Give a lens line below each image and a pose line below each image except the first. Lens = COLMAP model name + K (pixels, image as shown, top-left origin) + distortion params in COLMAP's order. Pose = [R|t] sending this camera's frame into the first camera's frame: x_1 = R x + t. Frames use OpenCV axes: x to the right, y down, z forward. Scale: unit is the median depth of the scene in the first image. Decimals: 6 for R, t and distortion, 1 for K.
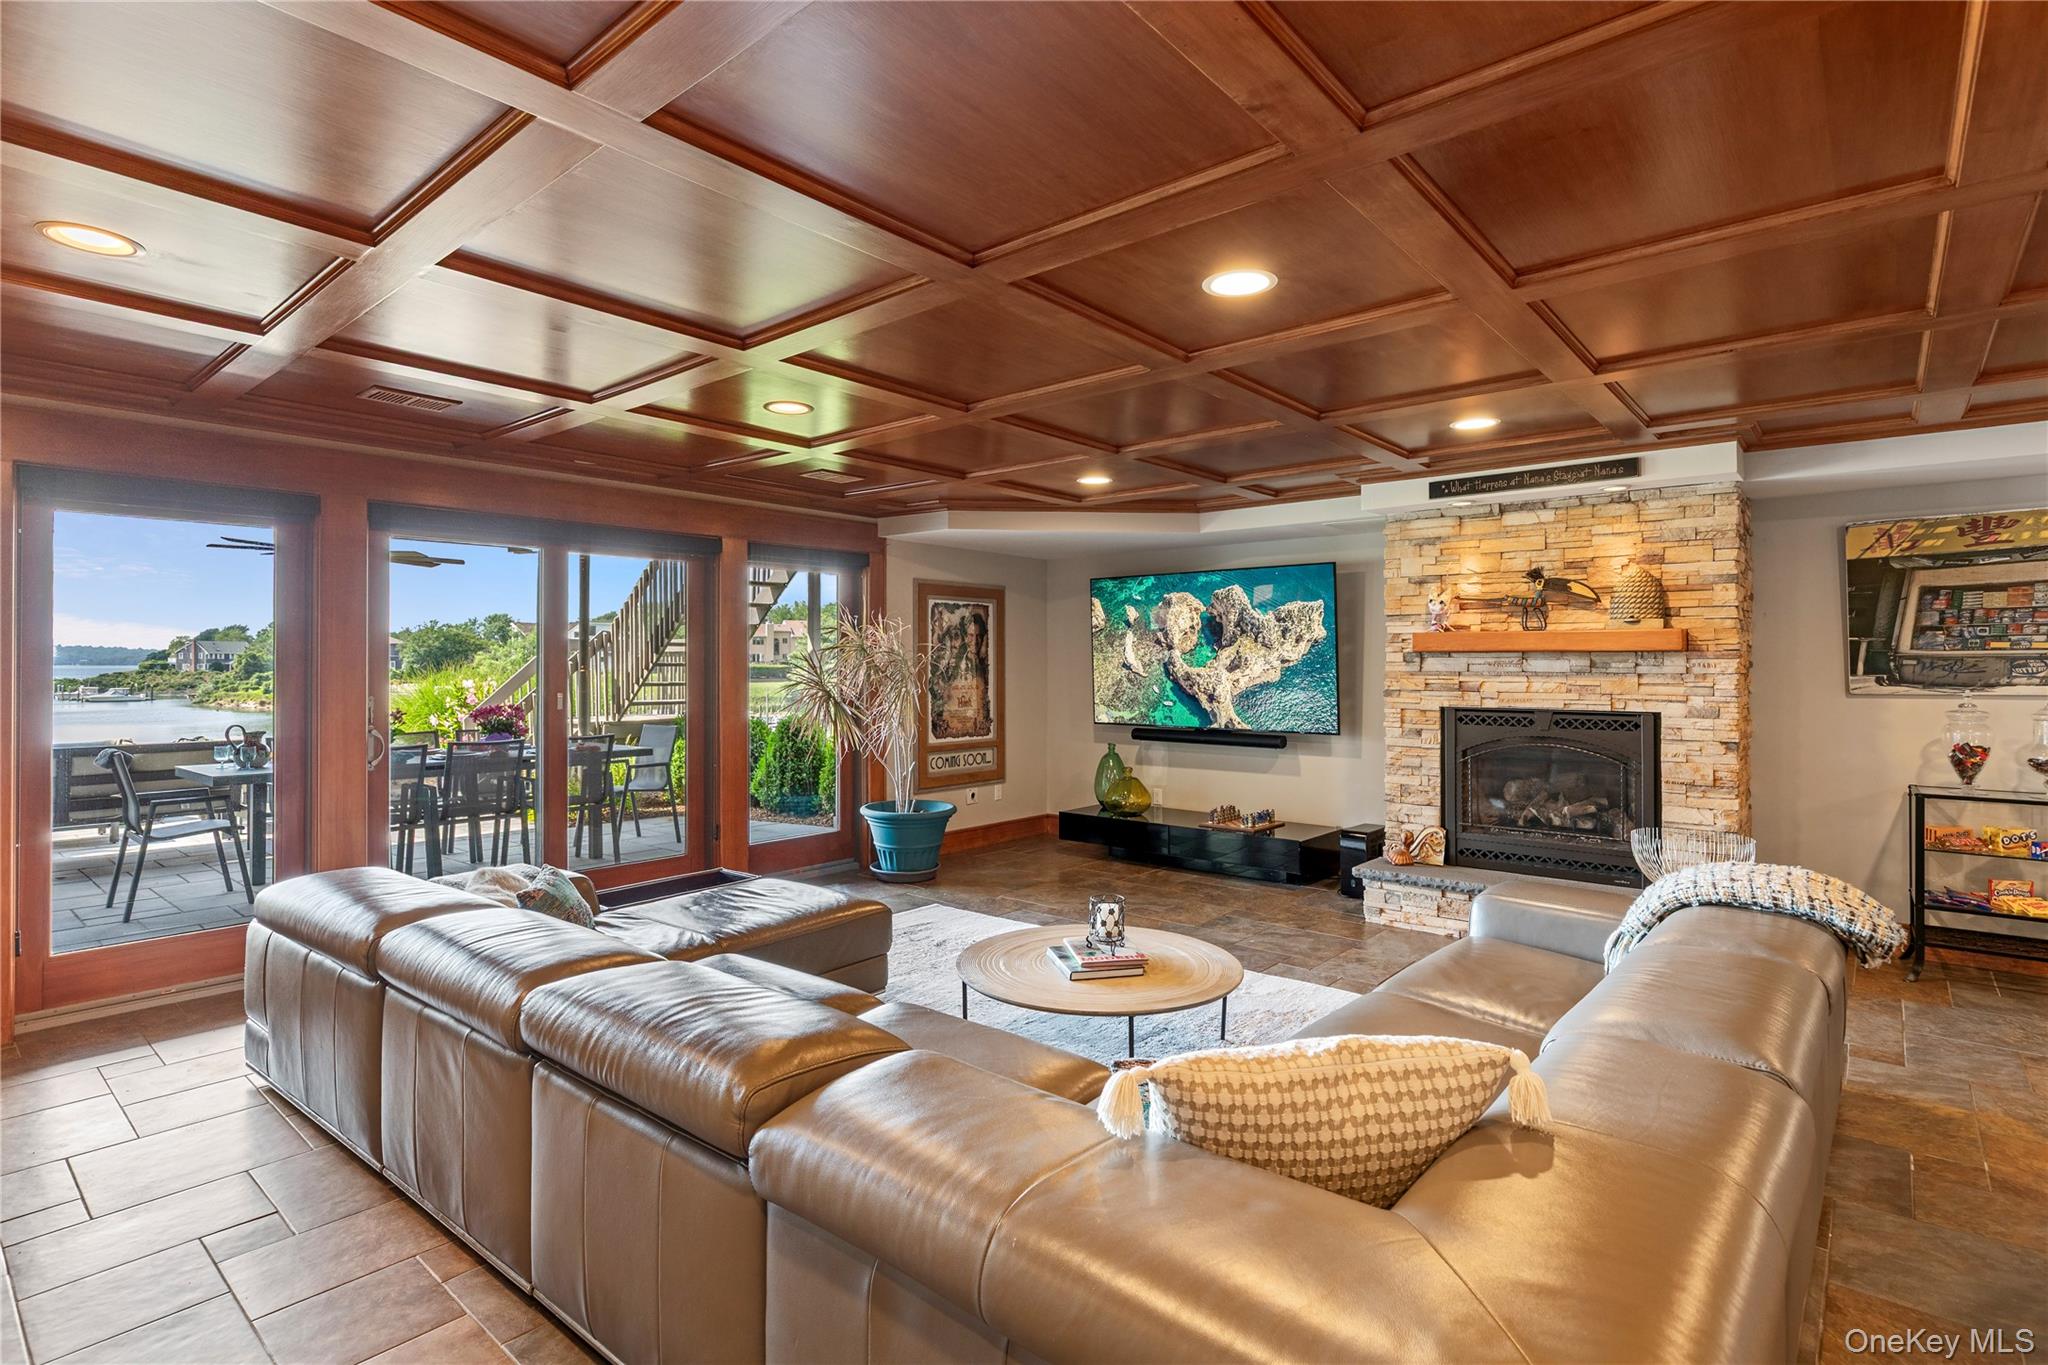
lens RADIAL K [[1022.2, 0, 1039.5], [0, 1022.2, 651.6], [0, 0, 1]] dist [-0.002414, 0.000184]
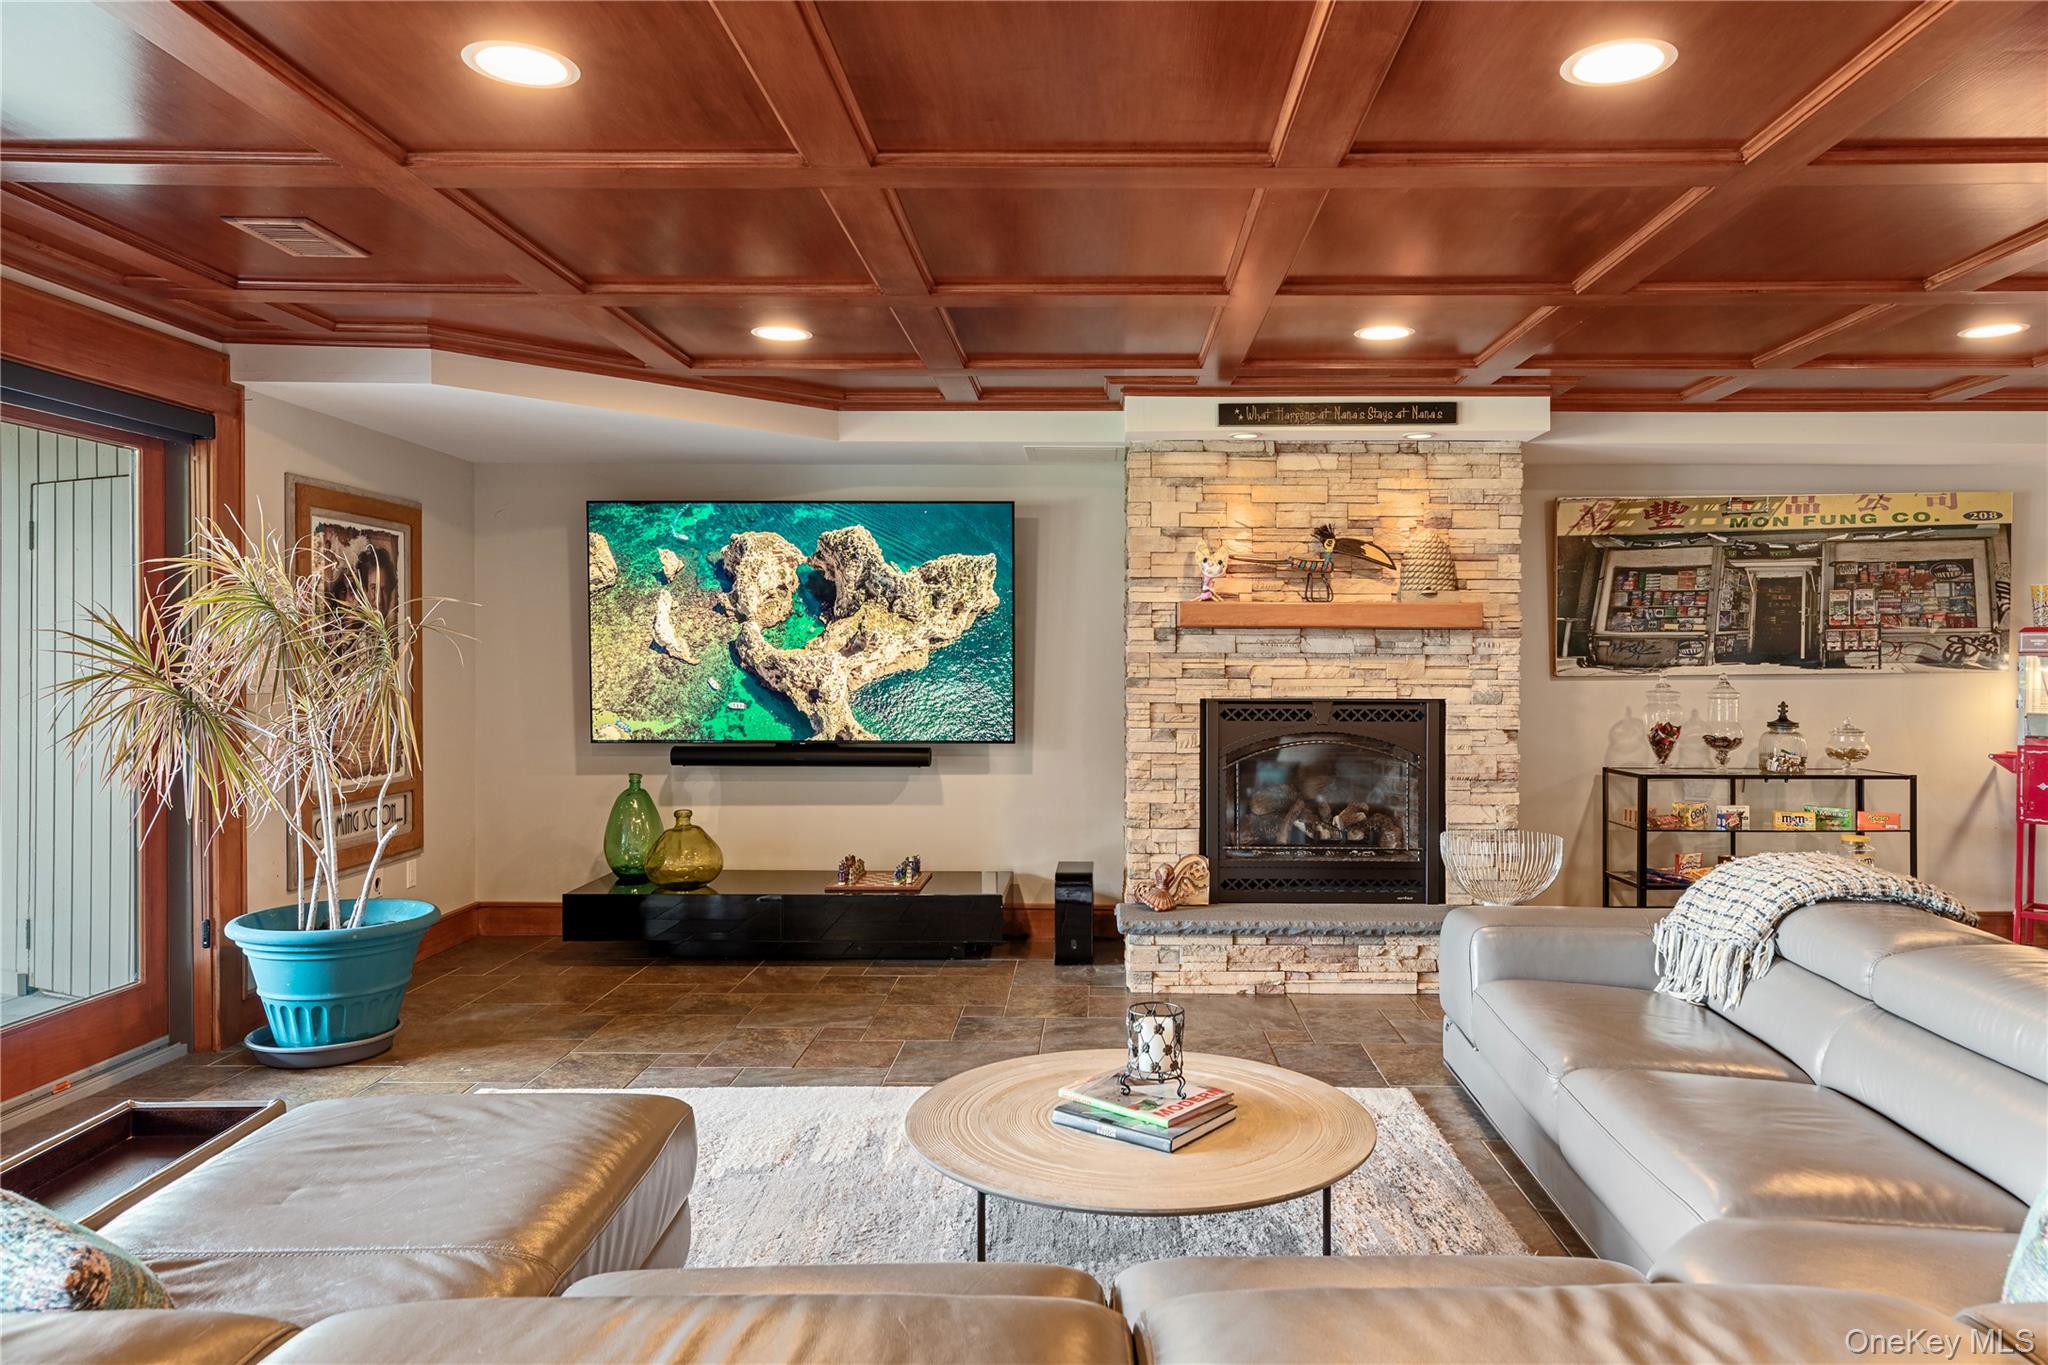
lens RADIAL K [[1376.3, 0, 1094.0], [0, 1376.3, 667.5], [0, 0, 1]] dist [0.011412, 0.004250]
pose [[0.761392, -0.003958, 0.648280, -0.359285], [-0.009000, 0.999820, 0.016673, 0.014719], [-0.648229, -0.018529, 0.761220, 0.280344]]
